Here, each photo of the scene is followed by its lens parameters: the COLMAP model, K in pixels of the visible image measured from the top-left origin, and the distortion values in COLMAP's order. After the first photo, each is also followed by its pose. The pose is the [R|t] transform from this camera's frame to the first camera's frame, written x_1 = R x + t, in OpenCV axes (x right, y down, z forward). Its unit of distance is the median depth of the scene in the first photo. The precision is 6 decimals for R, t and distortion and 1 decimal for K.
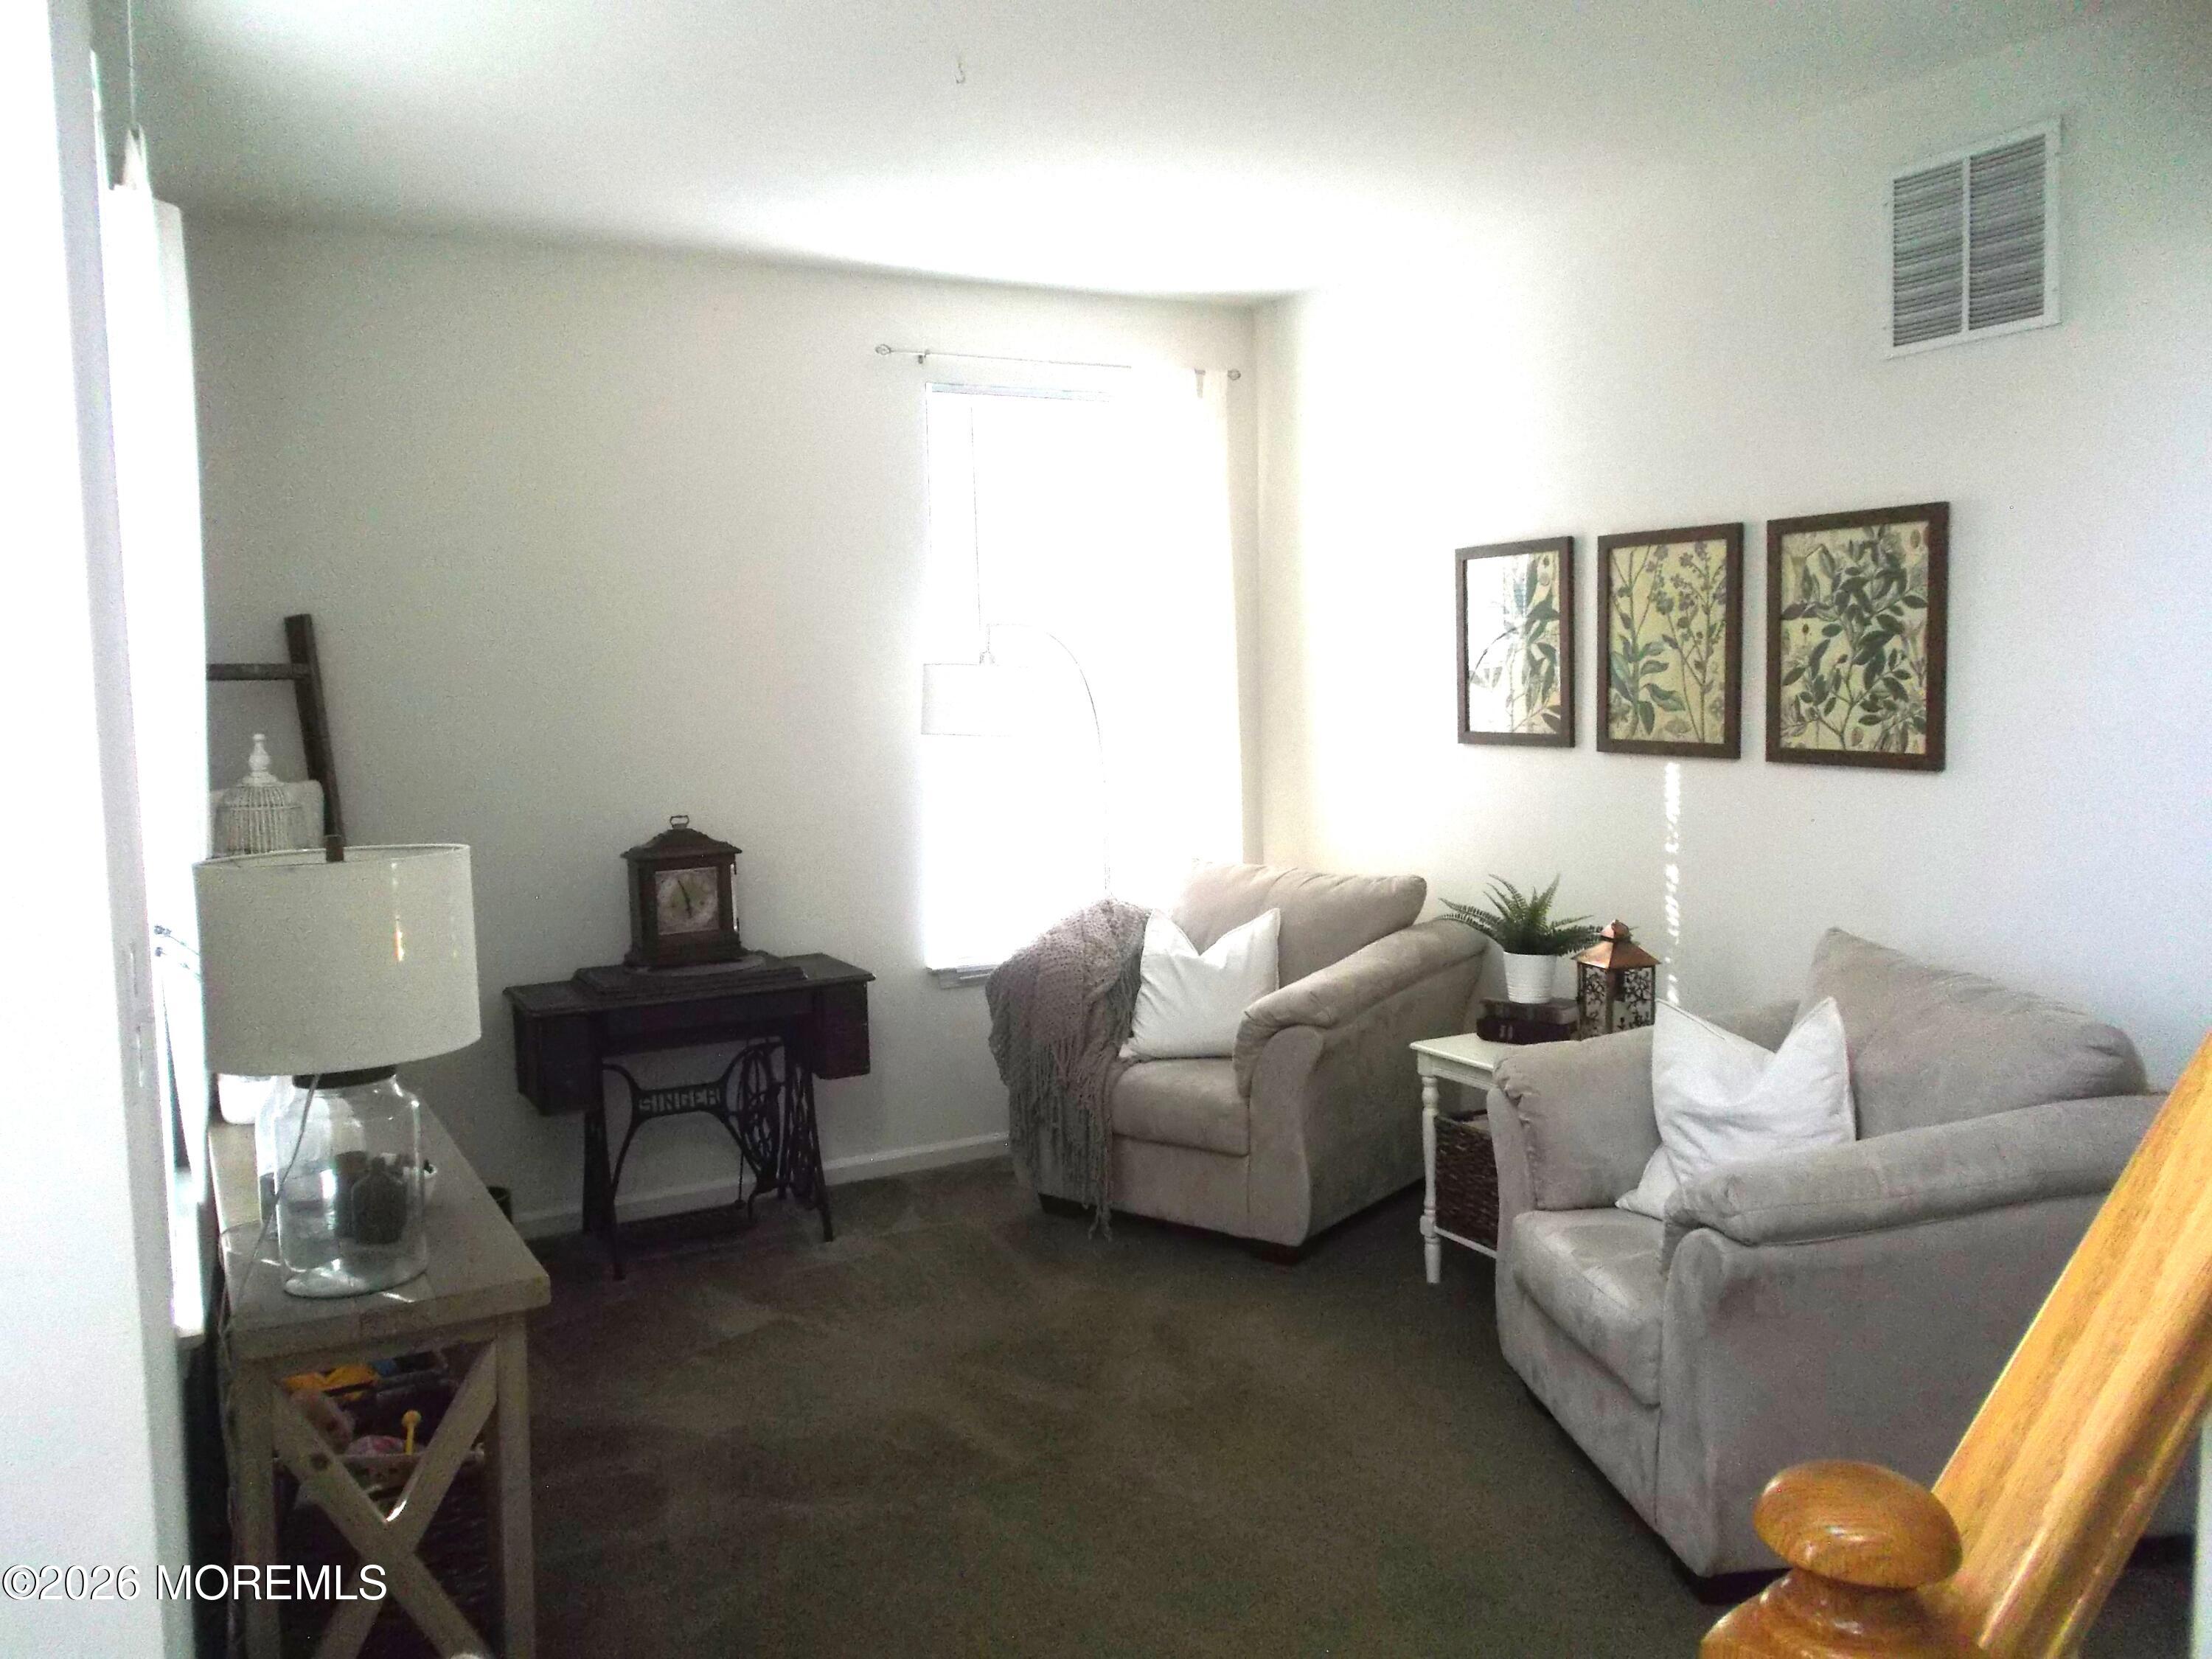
lens RADIAL K [[1738.2, 0, 1105.6], [0, 1738.2, 823.7], [0, 0, 1]] dist [-0.010791, -0.011343]
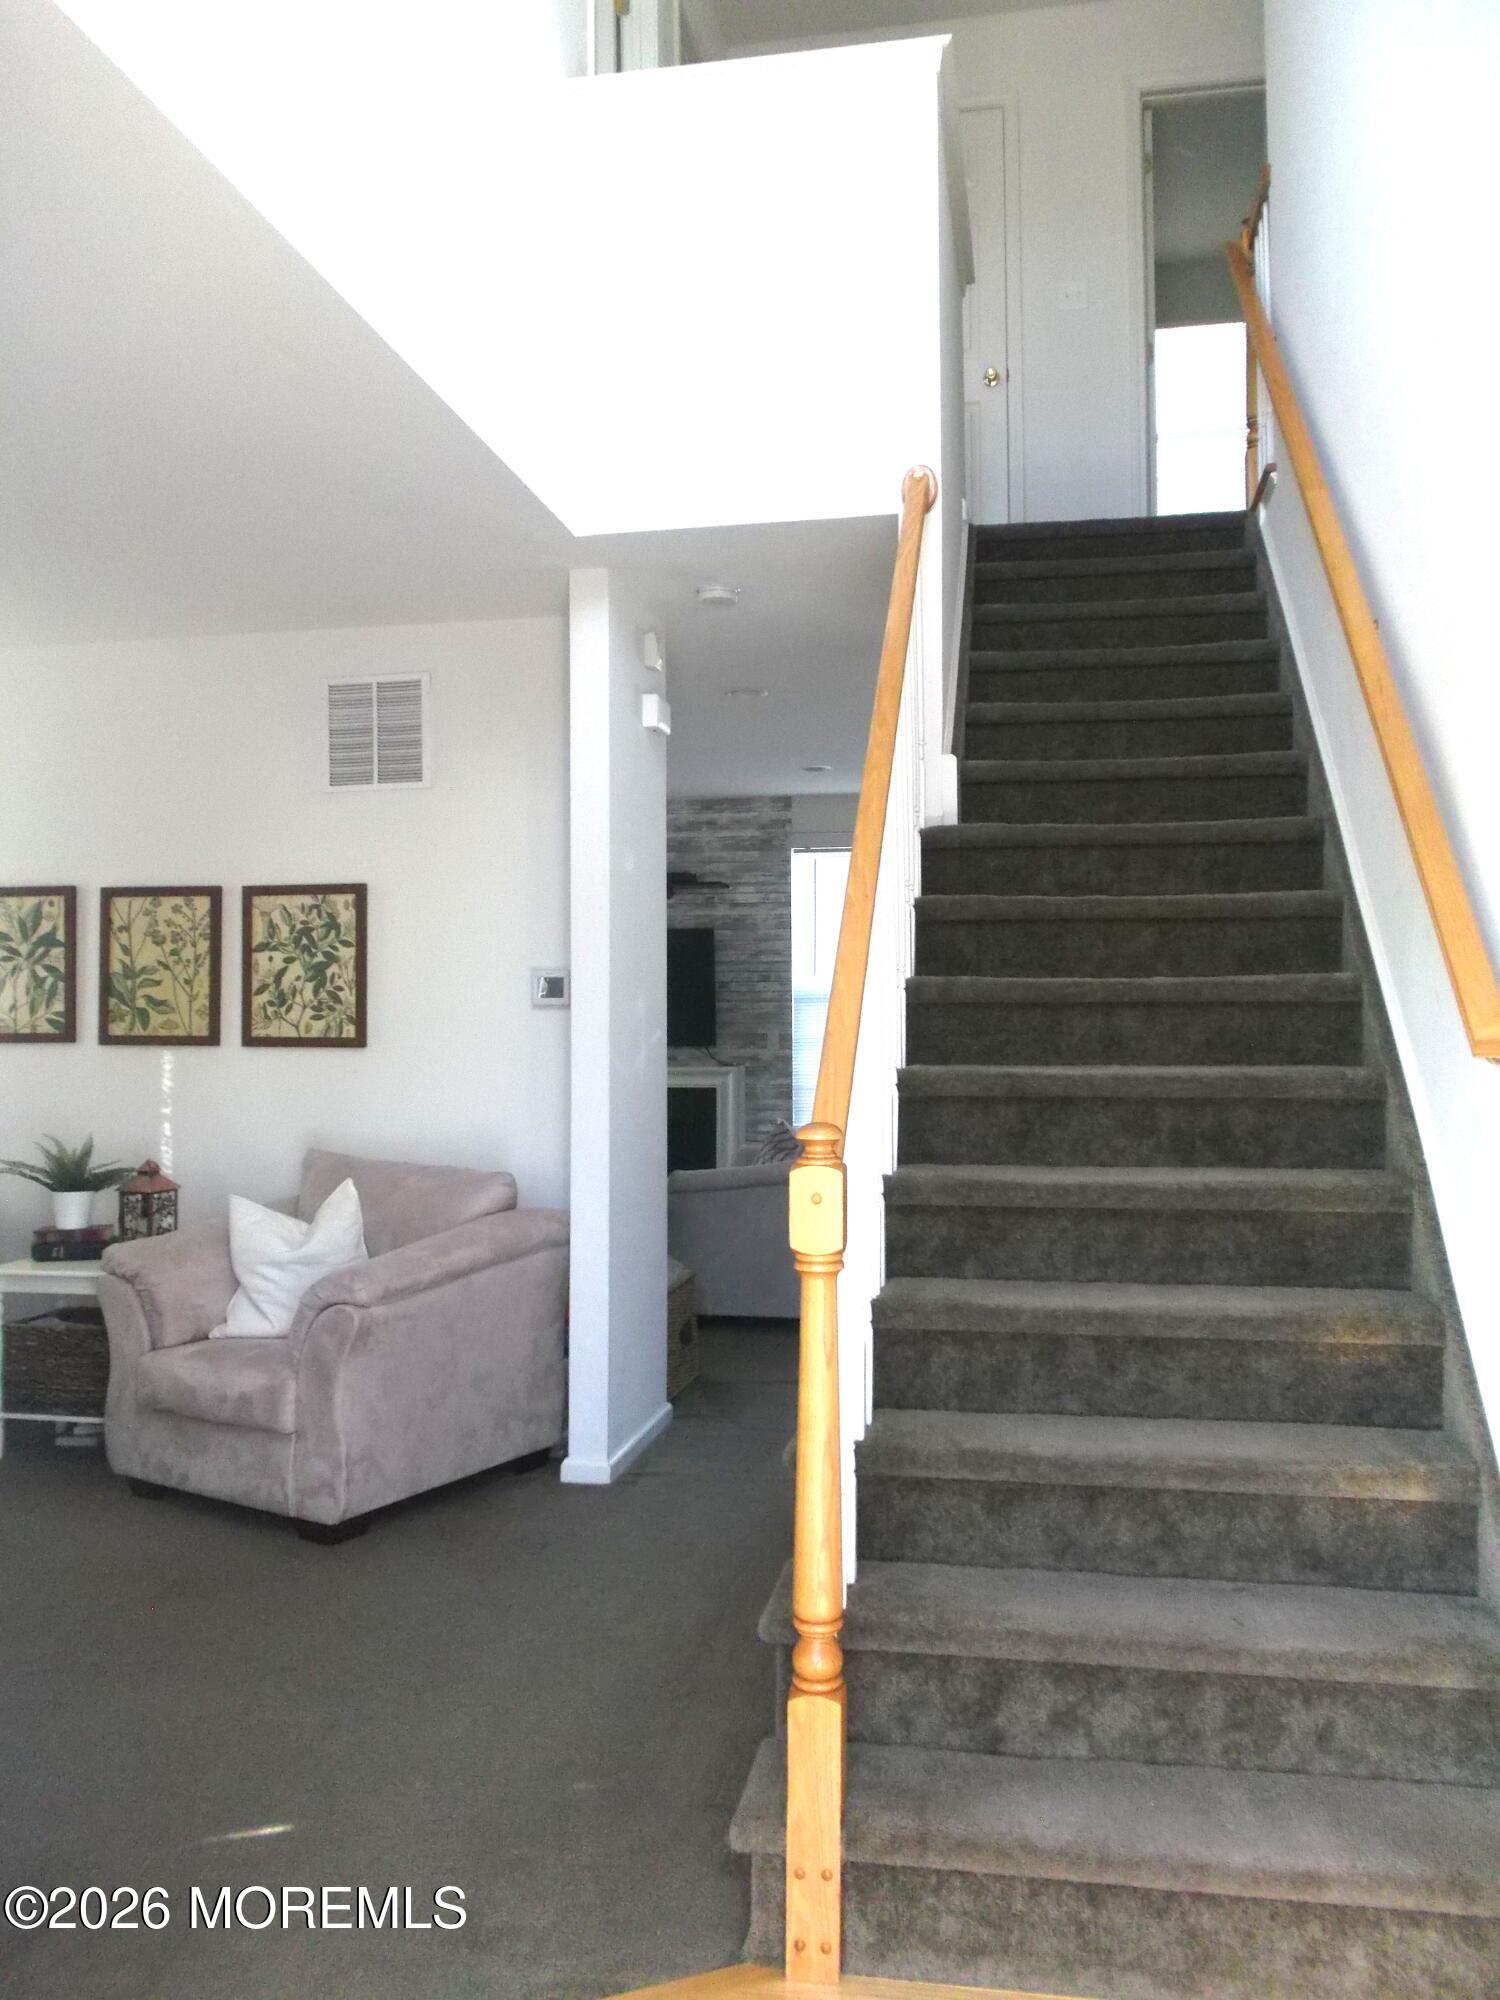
lens RADIAL K [[1571.6, 0, 748.9], [0, 1571.6, 1003.6], [0, 0, 1]] dist [-0.010791, -0.011343]
pose [[0.631067, 0.028966, 0.775187, -0.380242], [0.056906, 0.994882, -0.083501, 0.063104], [-0.773638, 0.096808, 0.626189, -0.177505]]
